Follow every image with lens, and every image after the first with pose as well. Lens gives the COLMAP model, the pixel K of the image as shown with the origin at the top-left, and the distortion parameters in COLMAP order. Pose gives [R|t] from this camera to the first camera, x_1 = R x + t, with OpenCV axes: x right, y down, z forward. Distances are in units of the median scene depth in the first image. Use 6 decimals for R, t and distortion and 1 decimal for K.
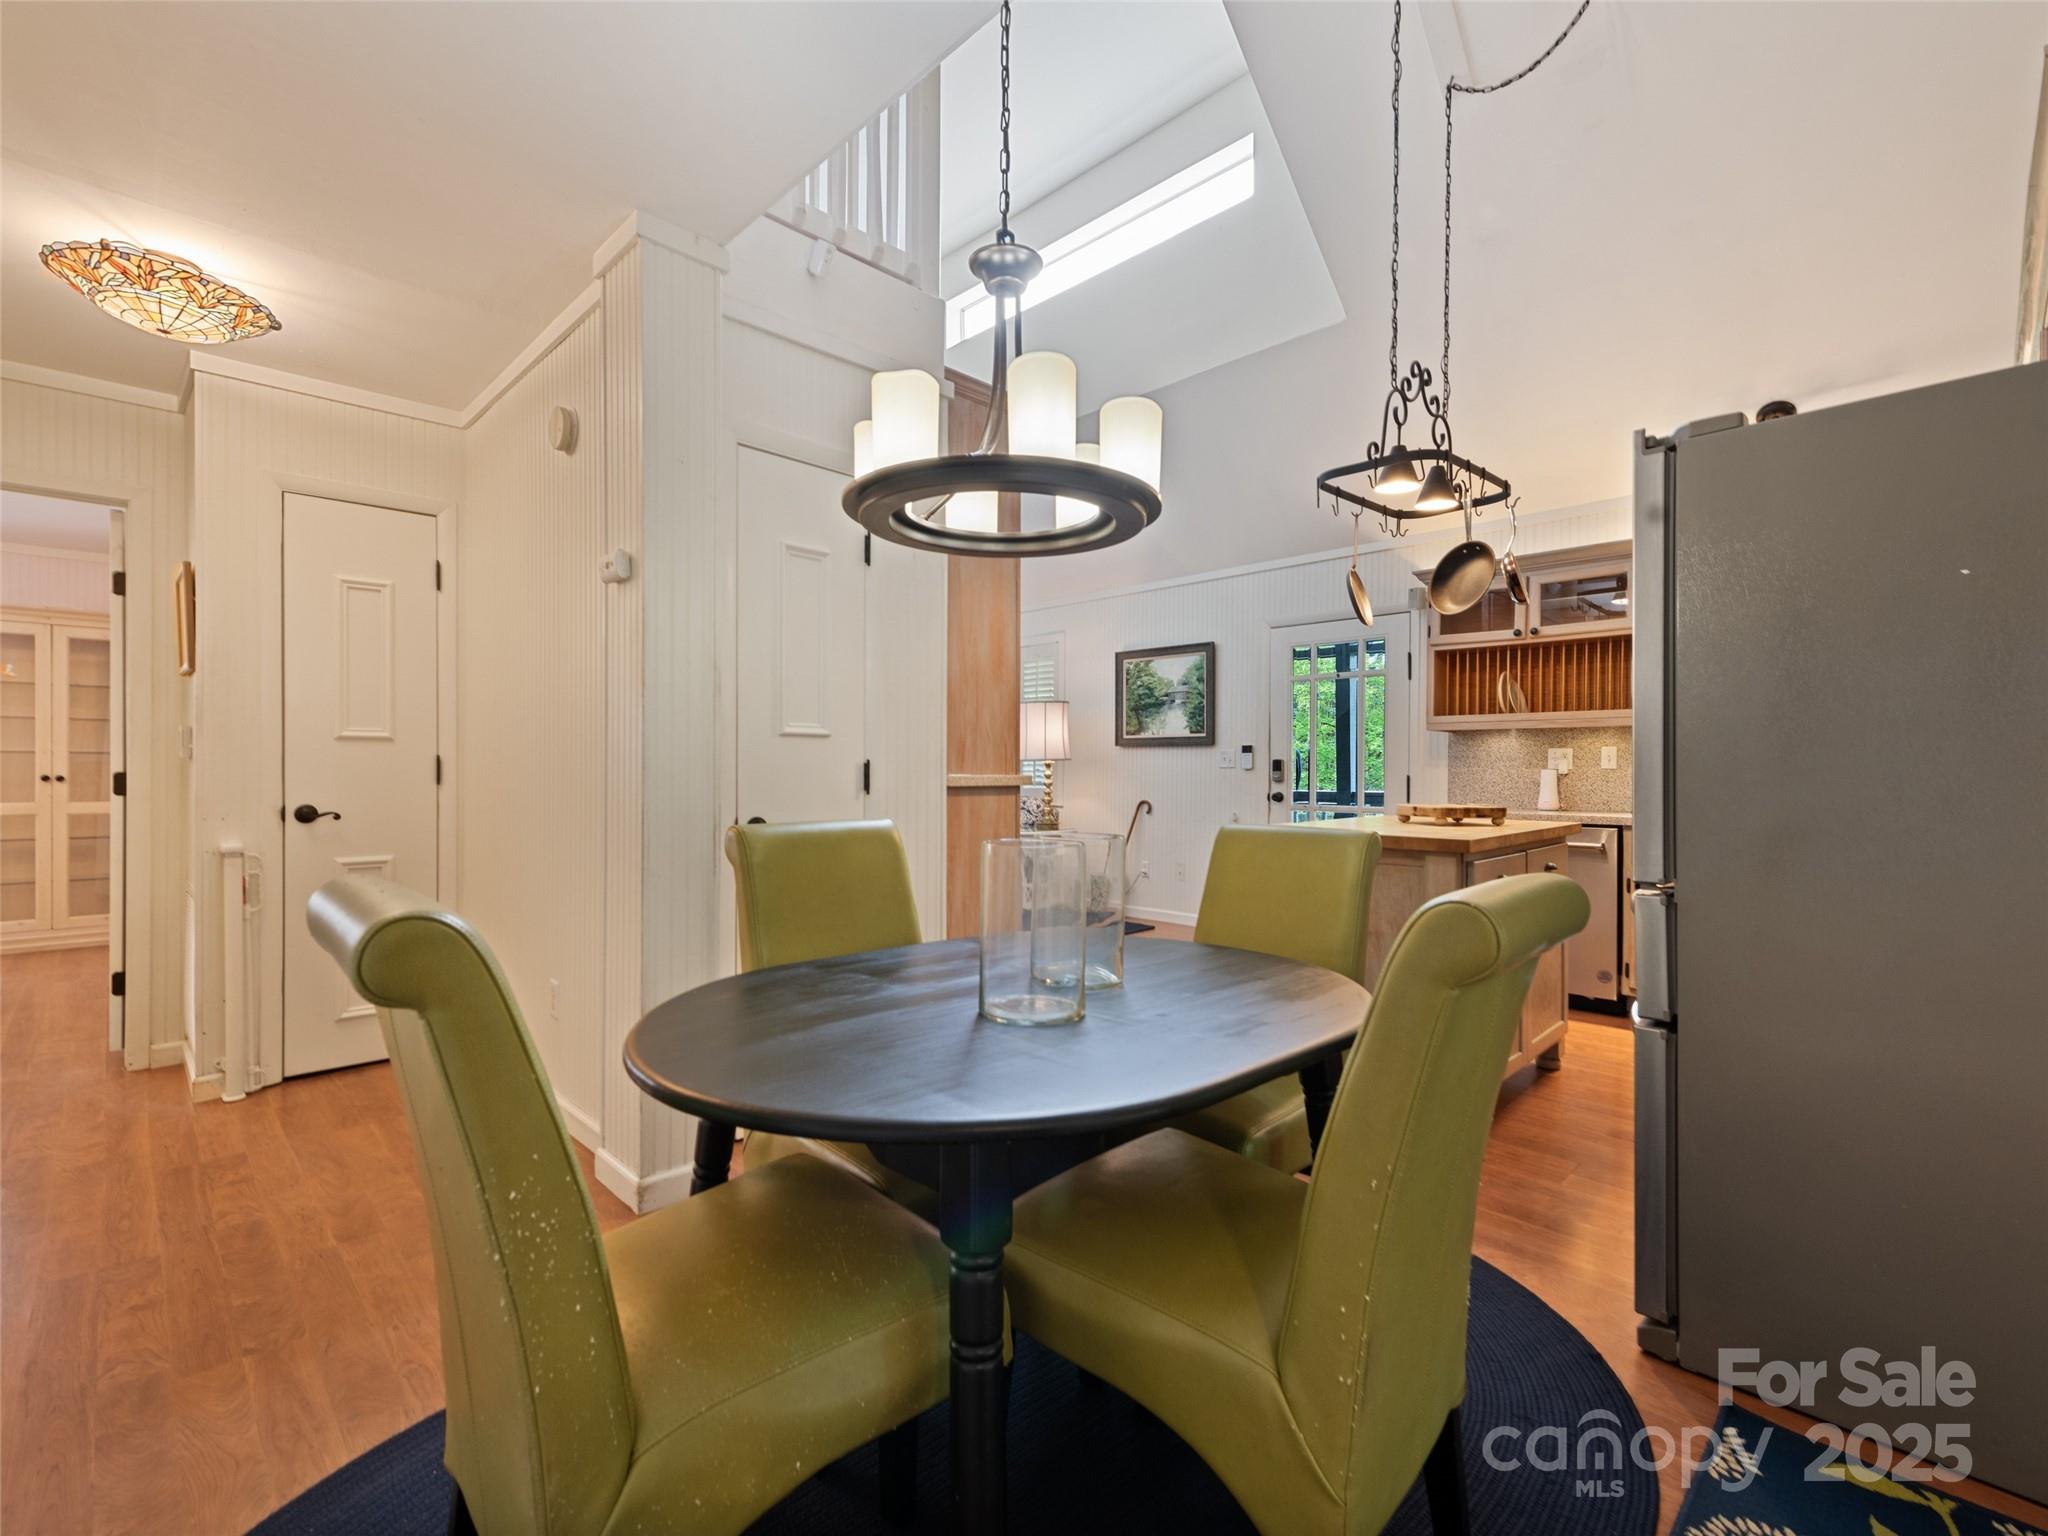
lens RADIAL K [[969.3, 0, 1030.5], [0, 969.3, 769.3], [0, 0, 1]] dist [0.013449, -0.002402]
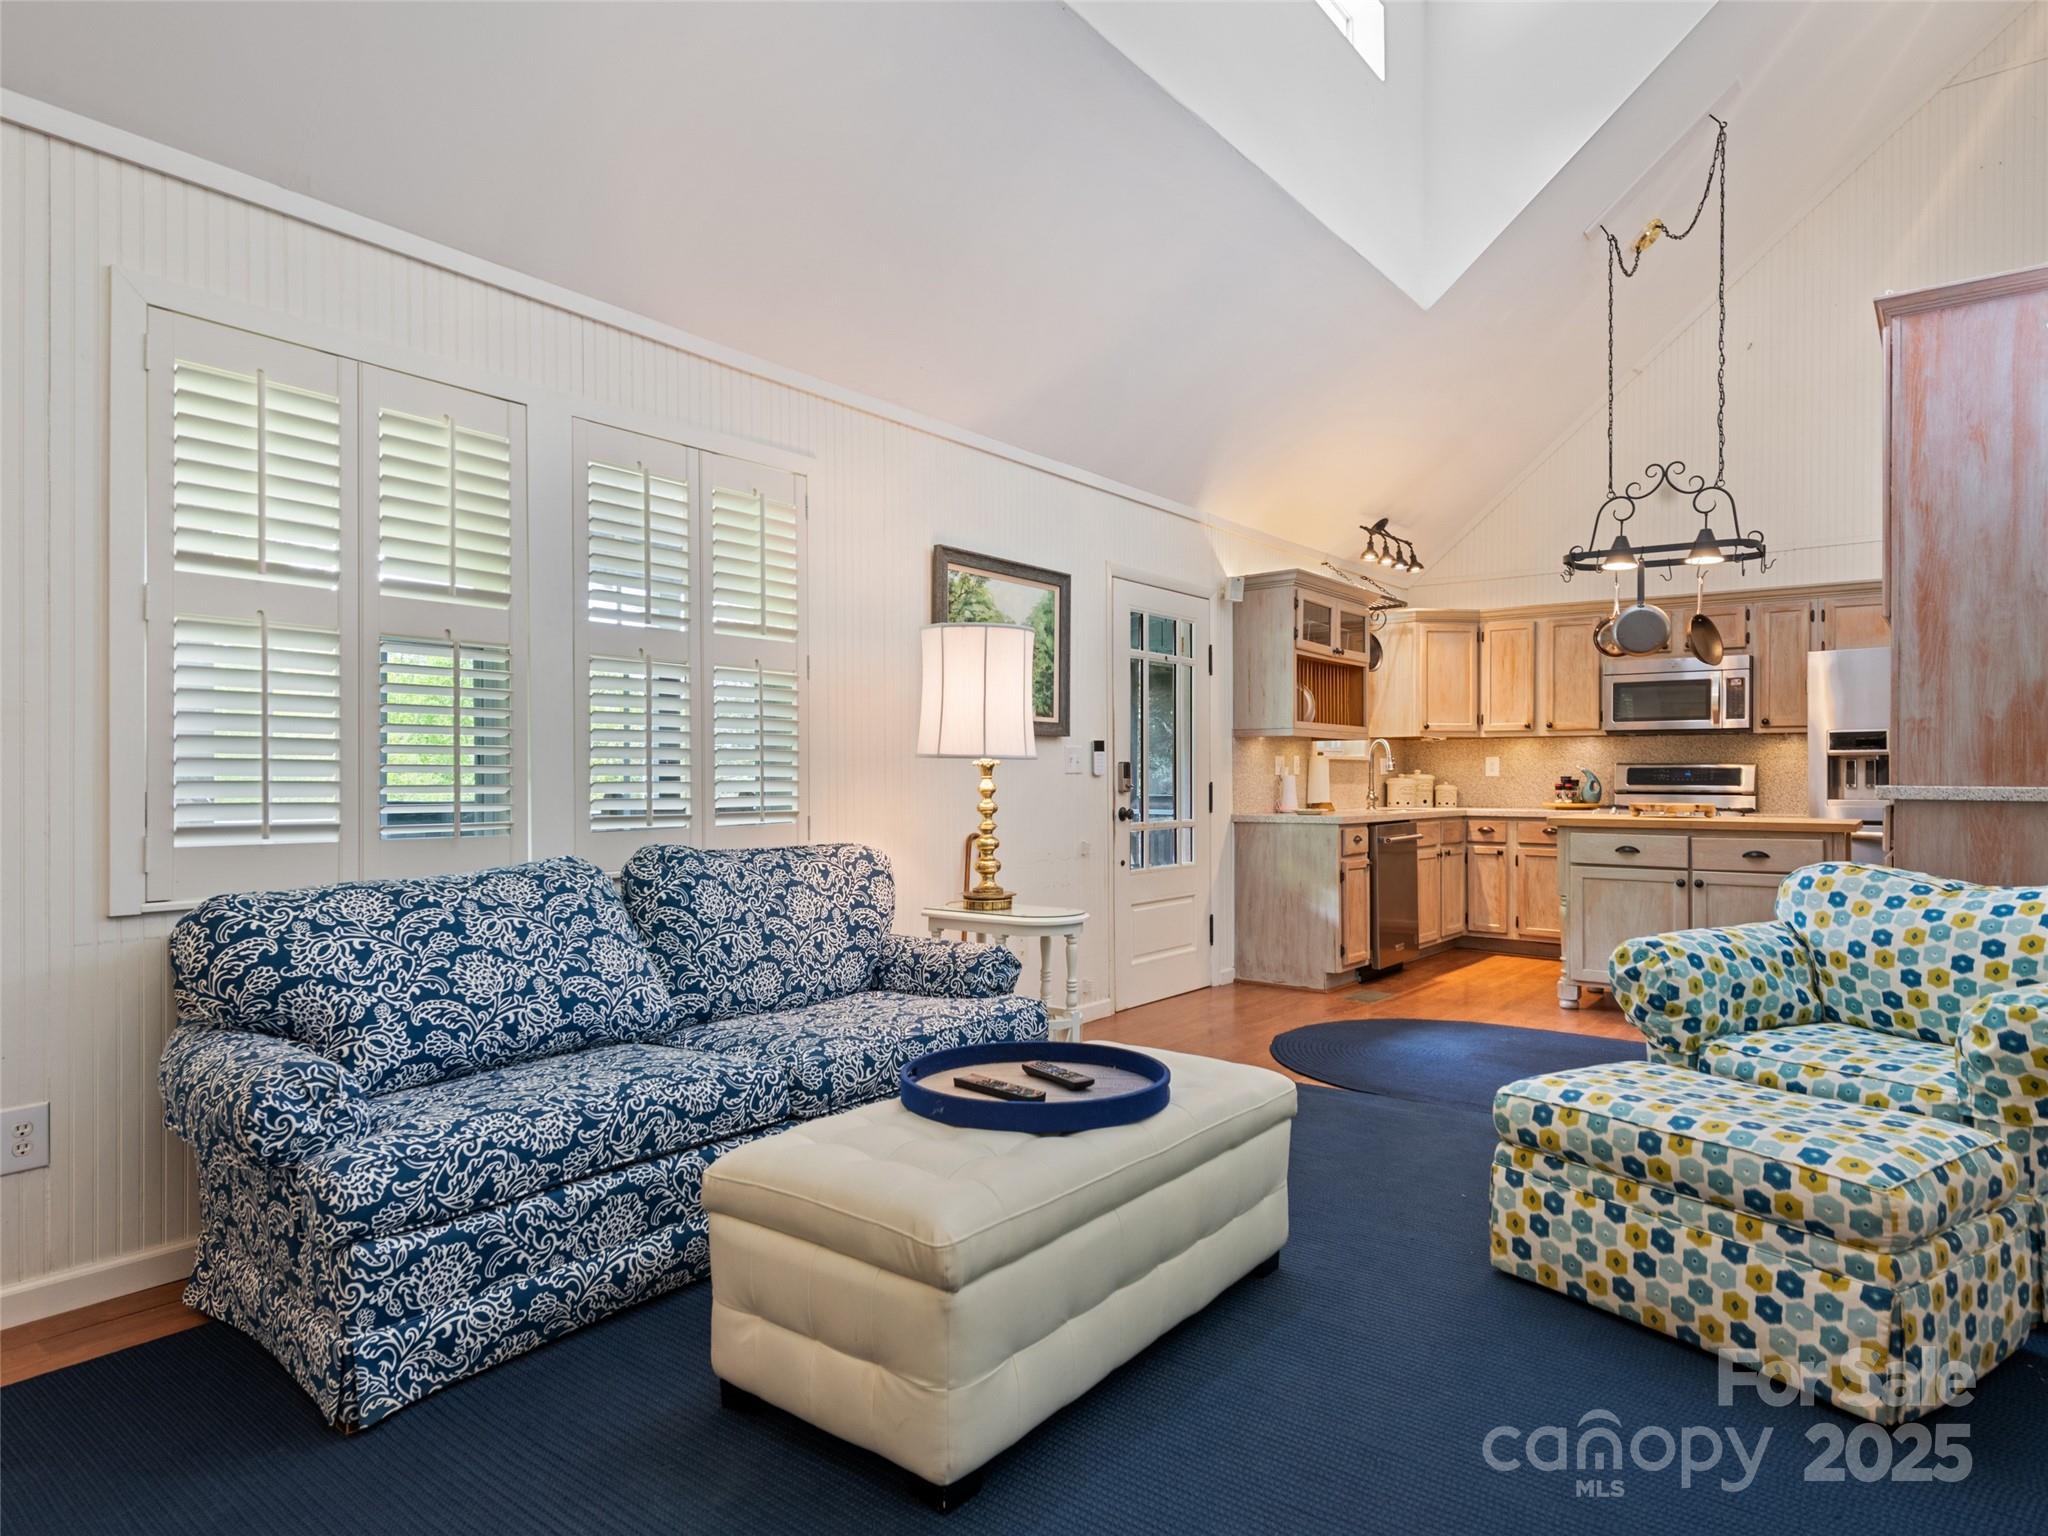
lens RADIAL K [[1195.3, 0, 1017.2], [0, 1195.3, 775.5], [0, 0, 1]] dist [0.012715, -0.003622]
pose [[-0.136951, -0.006980, 0.990553, -0.562930], [-0.005765, 0.999964, 0.006250, -0.004724], [-0.990561, -0.004855, -0.136986, 1.100891]]
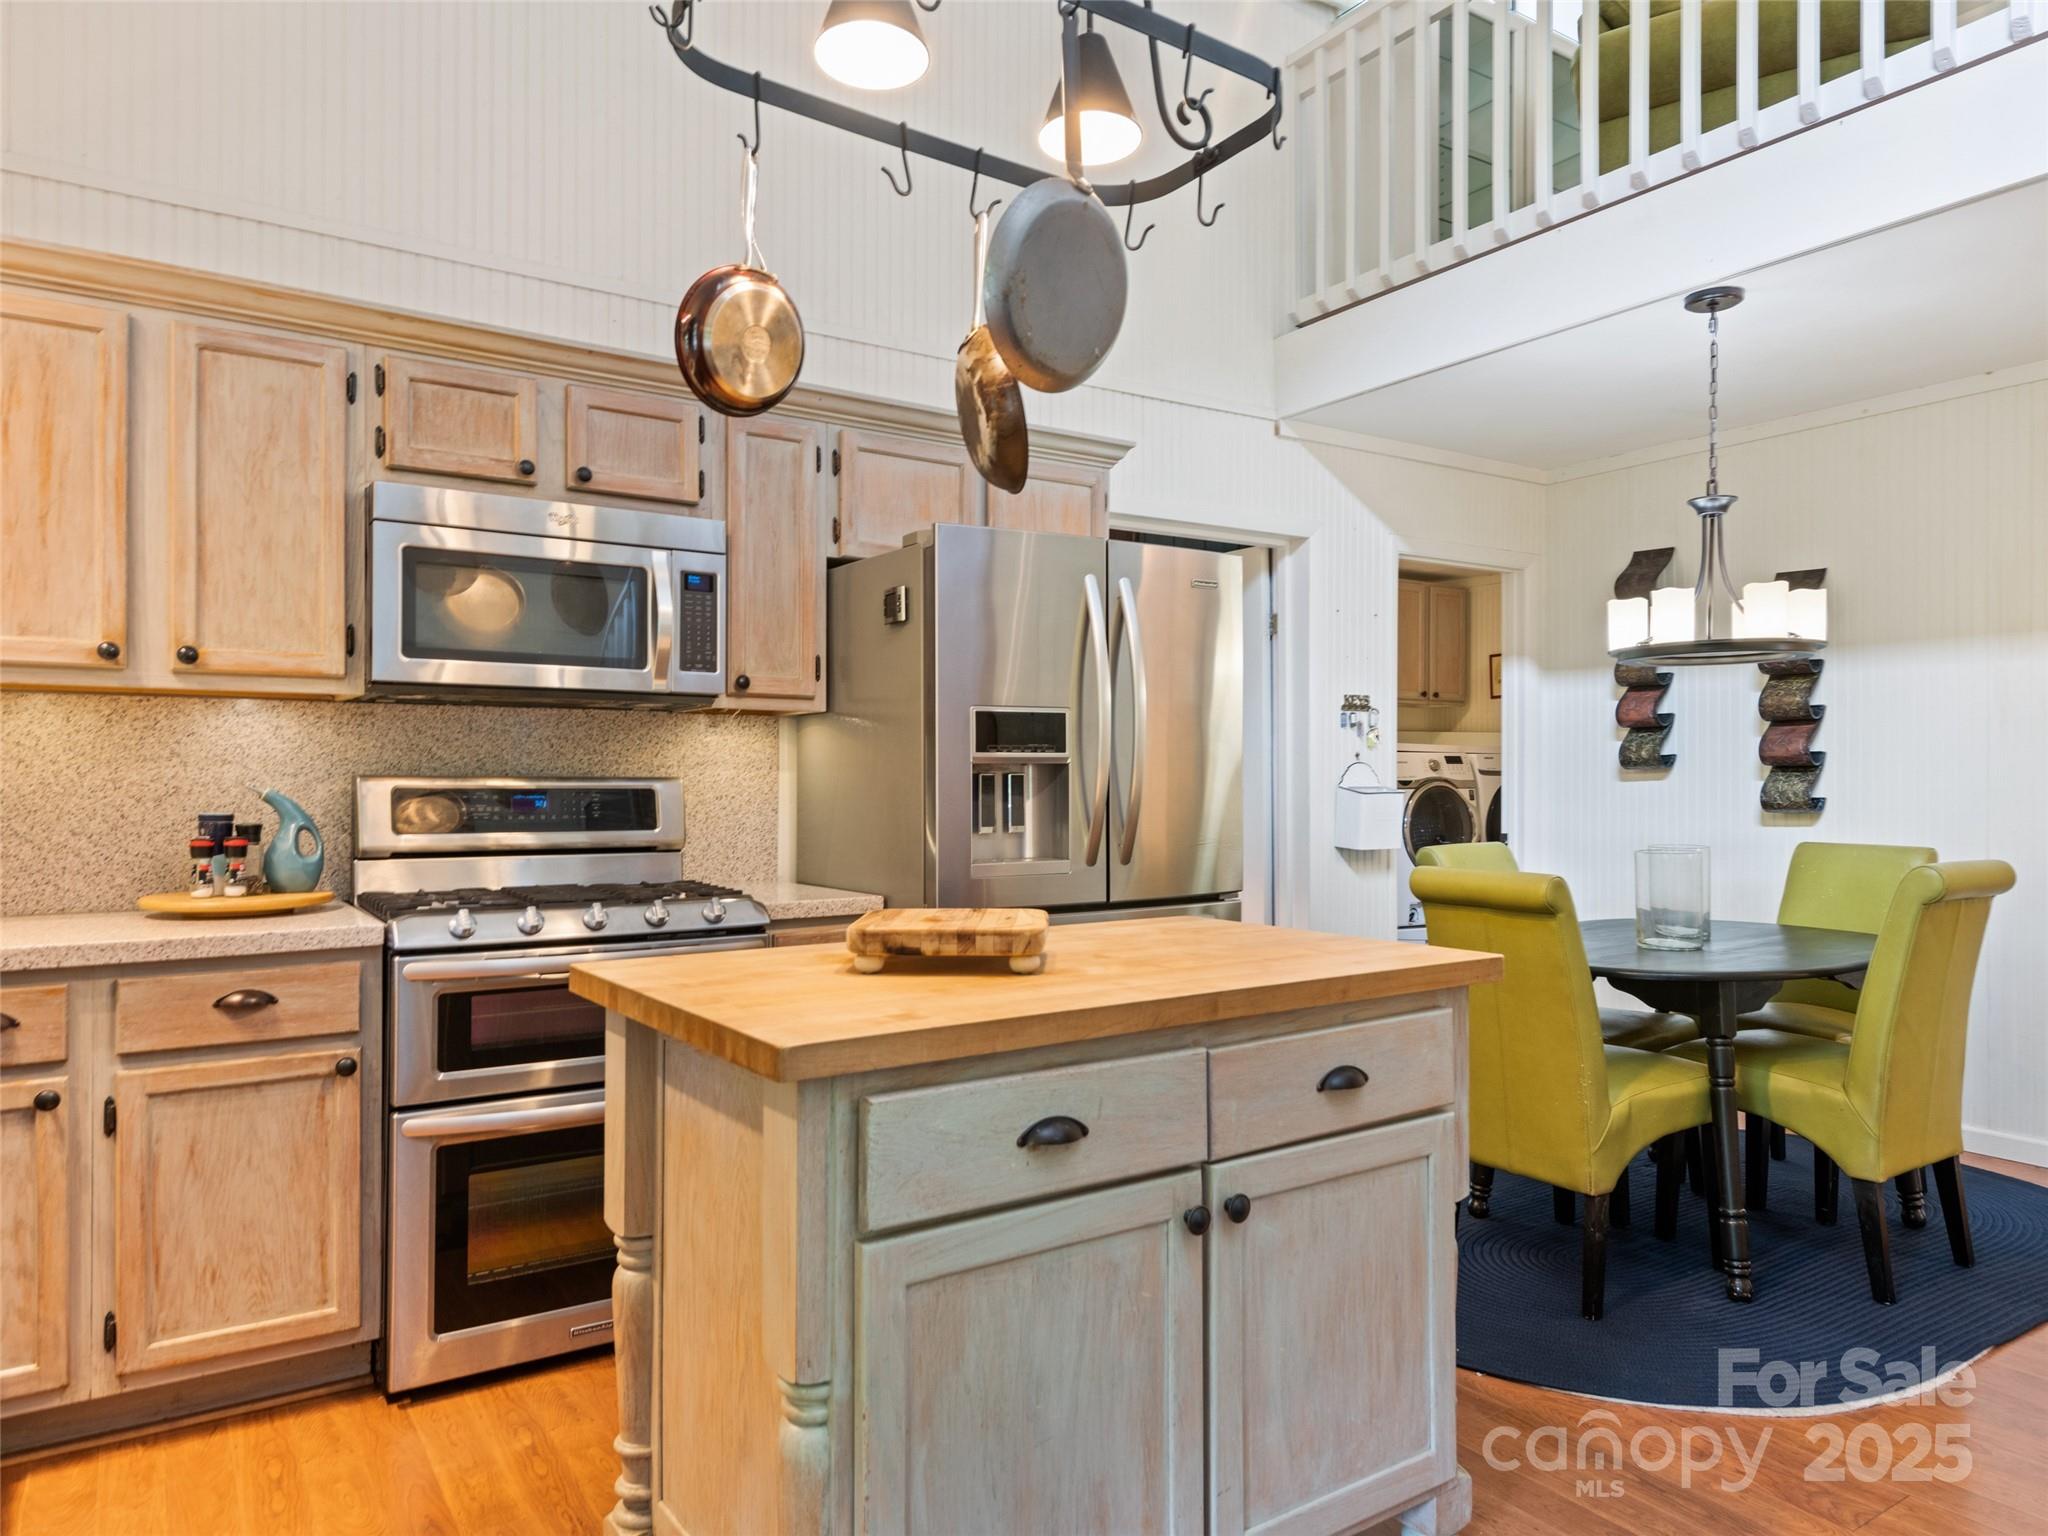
lens RADIAL K [[1337.1, 0, 1020.4], [0, 1337.1, 770.3], [0, 0, 1]] dist [0.032095, -0.019275]
pose [[-0.983785, -0.005767, 0.179257, 0.150659], [-0.007103, 0.999952, -0.006808, -0.012372], [-0.179209, -0.007971, -0.983779, 0.807713]]
